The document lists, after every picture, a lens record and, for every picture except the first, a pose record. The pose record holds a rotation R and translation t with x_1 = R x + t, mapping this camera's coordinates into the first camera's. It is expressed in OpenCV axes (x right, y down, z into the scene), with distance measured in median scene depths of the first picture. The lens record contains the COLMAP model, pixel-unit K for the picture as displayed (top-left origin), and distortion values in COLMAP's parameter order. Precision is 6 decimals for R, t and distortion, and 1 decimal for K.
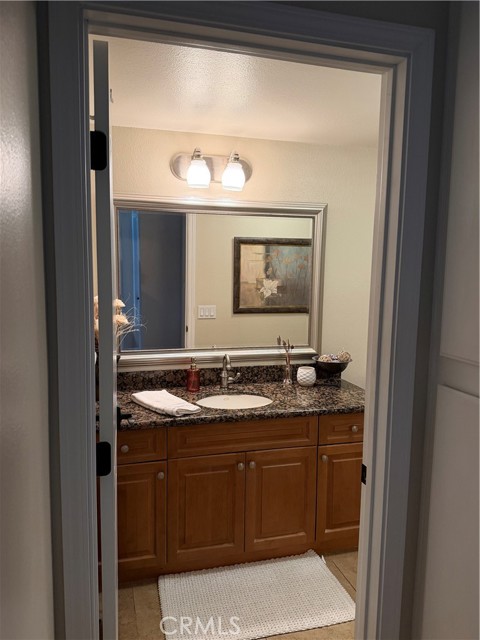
lens RADIAL K [[485.6, 0, 239.8], [0, 485.6, 320.6], [0, 0, 1]] dist [0.010150, 0.000760]
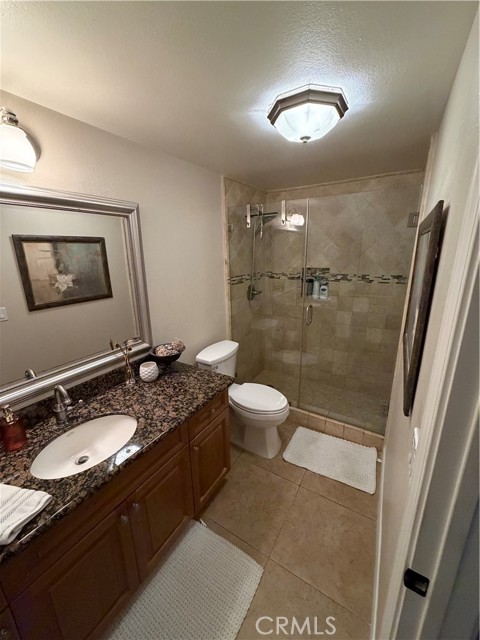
lens RADIAL K [[254.7, 0, 239.6], [0, 254.7, 316.6], [0, 0, 1]] dist [0.001000, 0.000147]
pose [[0.738027, -0.197449, 0.645236, -0.035616], [0.102465, 0.977935, 0.182057, -0.057150], [-0.666946, -0.068249, 0.741974, 0.303710]]
